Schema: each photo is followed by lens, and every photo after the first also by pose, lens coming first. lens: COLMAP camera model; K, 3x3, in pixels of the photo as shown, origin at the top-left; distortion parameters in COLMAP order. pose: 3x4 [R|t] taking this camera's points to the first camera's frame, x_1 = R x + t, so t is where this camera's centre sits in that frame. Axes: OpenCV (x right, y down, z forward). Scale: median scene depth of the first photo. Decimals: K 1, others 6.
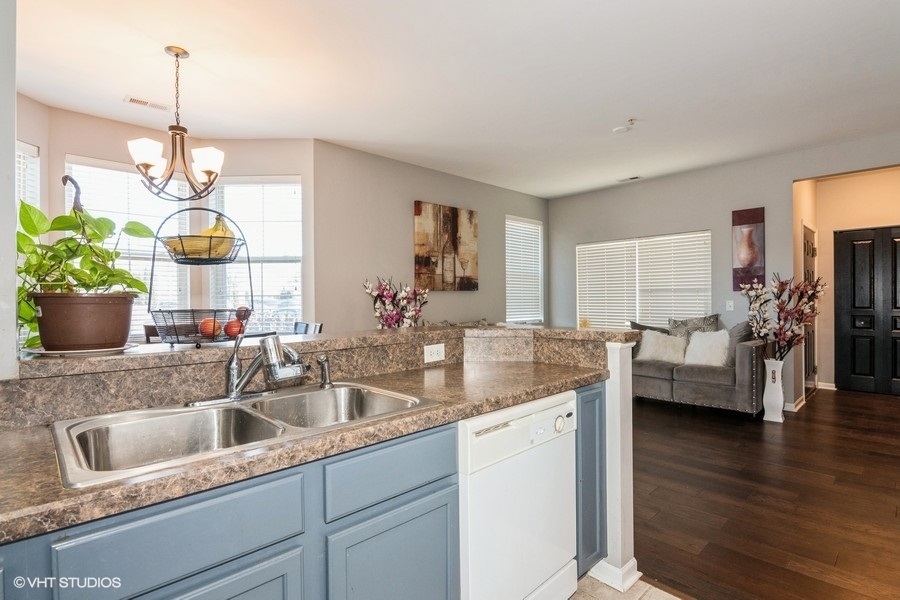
lens RADIAL K [[442.7, 0, 450.0], [0, 442.7, 300.0], [0, 0, 1]] dist [-0.007596, -0.001315]
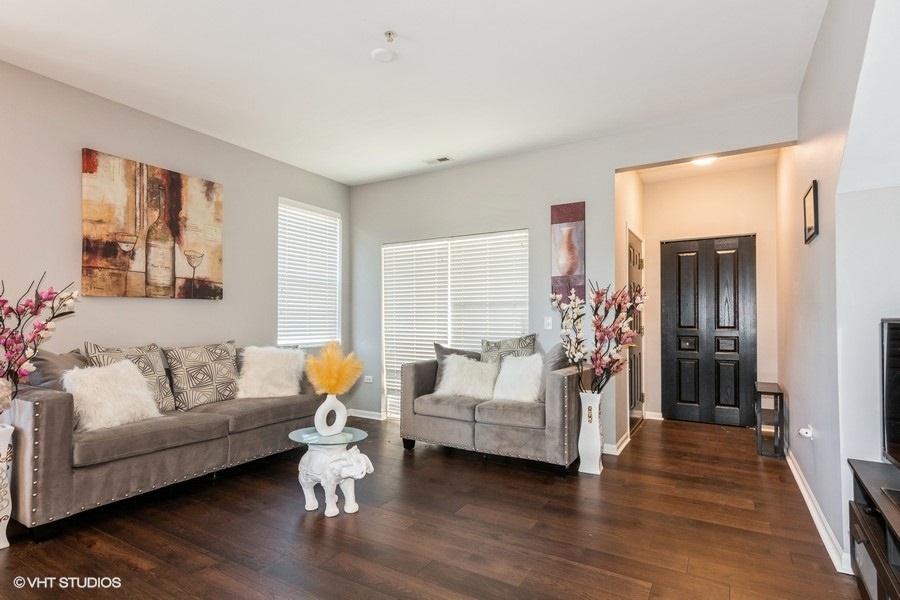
lens RADIAL K [[462.2, 0, 447.6], [0, 462.2, 312.5], [0, 0, 1]] dist [0.019529, -0.000122]
pose [[0.962762, 0.012851, 0.270046, 0.231834], [-0.008165, 0.999796, -0.018468, 0.010405], [-0.270229, 0.015576, 0.962670, 0.240186]]
